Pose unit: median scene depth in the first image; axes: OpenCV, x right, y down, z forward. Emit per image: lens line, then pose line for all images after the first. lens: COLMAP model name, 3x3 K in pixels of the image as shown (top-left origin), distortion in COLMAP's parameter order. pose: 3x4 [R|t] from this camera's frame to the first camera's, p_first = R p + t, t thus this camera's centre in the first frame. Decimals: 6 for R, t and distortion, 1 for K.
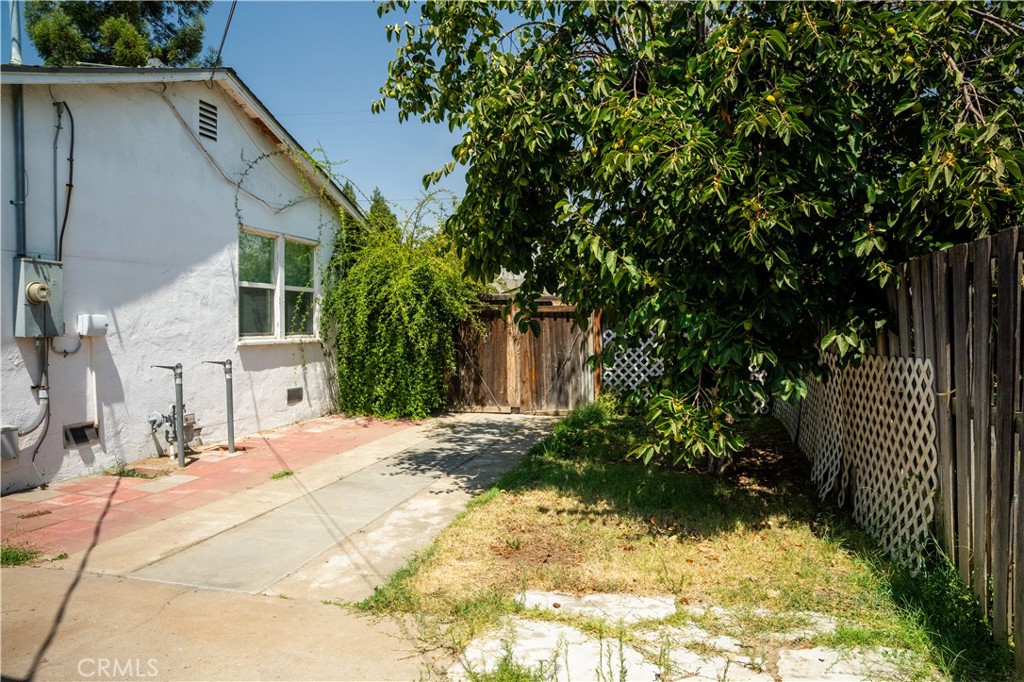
lens RADIAL K [[708.1, 0, 512.0], [0, 708.1, 341.0], [0, 0, 1]] dist [-0.176792, 0.121566]
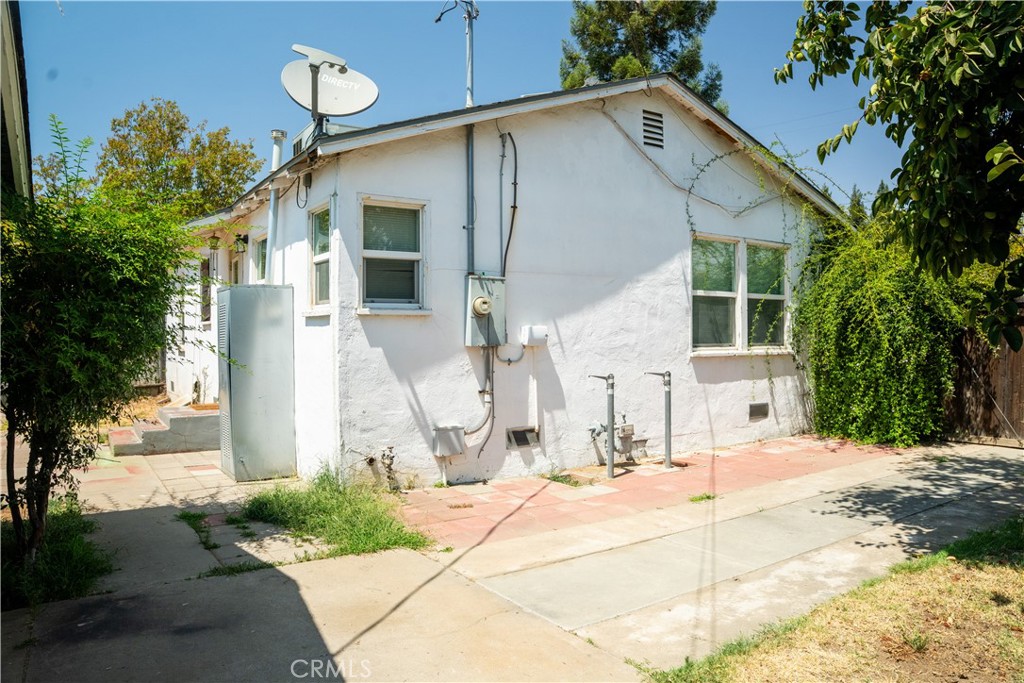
lens RADIAL K [[708.1, 0, 512.0], [0, 708.1, 341.5], [0, 0, 1]] dist [-0.176792, 0.121566]
pose [[0.740104, 0.000522, -0.672493, 0.080699], [-0.011191, 0.999871, -0.011540, -0.000620], [0.672400, 0.016067, 0.740014, 0.117028]]
